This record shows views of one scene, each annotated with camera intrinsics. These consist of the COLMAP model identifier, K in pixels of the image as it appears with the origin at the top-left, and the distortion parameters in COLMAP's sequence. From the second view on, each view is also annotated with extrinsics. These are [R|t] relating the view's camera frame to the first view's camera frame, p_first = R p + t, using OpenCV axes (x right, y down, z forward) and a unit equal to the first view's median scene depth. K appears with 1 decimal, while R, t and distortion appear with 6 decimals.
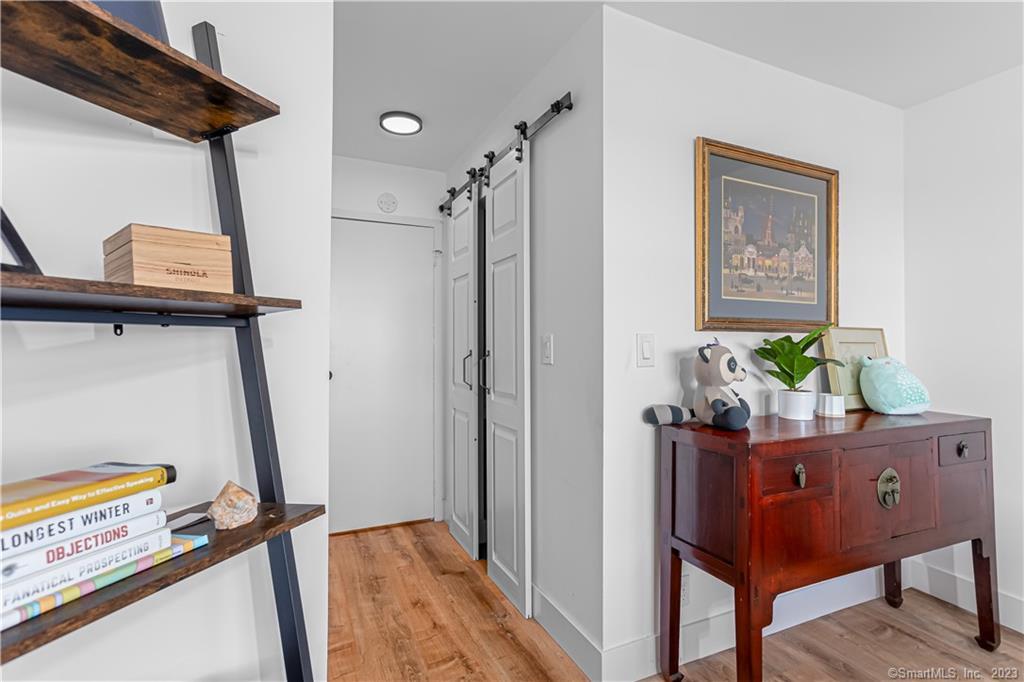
lens RADIAL K [[501.4, 0, 512.0], [0, 501.4, 341.0], [0, 0, 1]] dist [-0.021133, 0.034459]
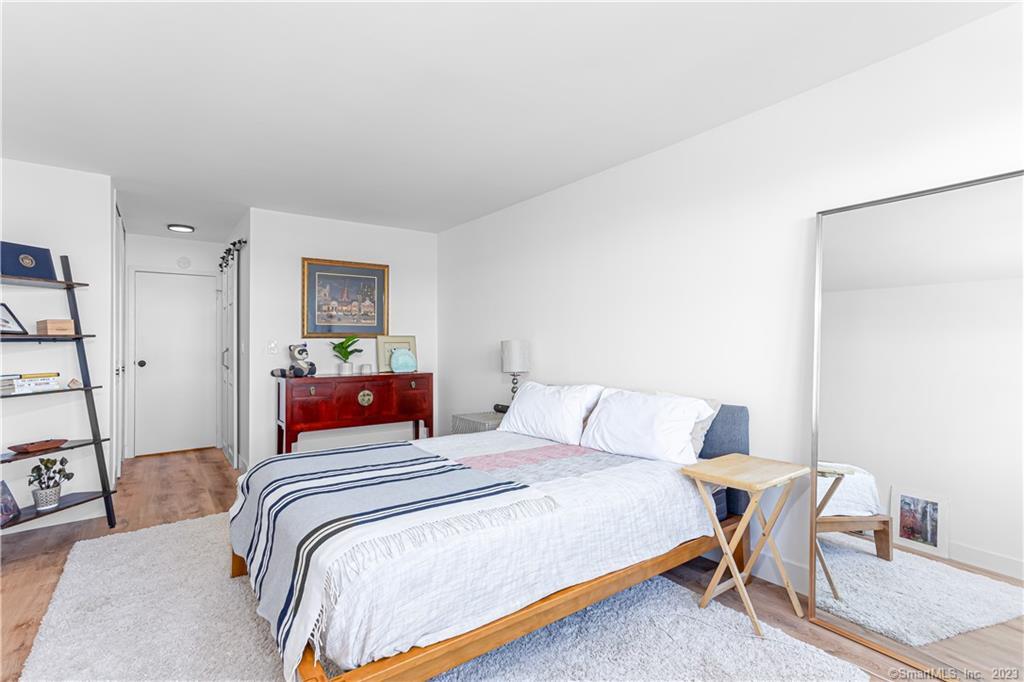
lens RADIAL K [[501.4, 0, 512.0], [0, 501.4, 341.0], [0, 0, 1]] dist [-0.021133, 0.034459]
pose [[0.980310, -0.013210, 0.197025, 0.871015], [0.013108, 0.999912, 0.001820, 0.000605], [-0.197031, 0.000799, 0.980397, -1.525079]]
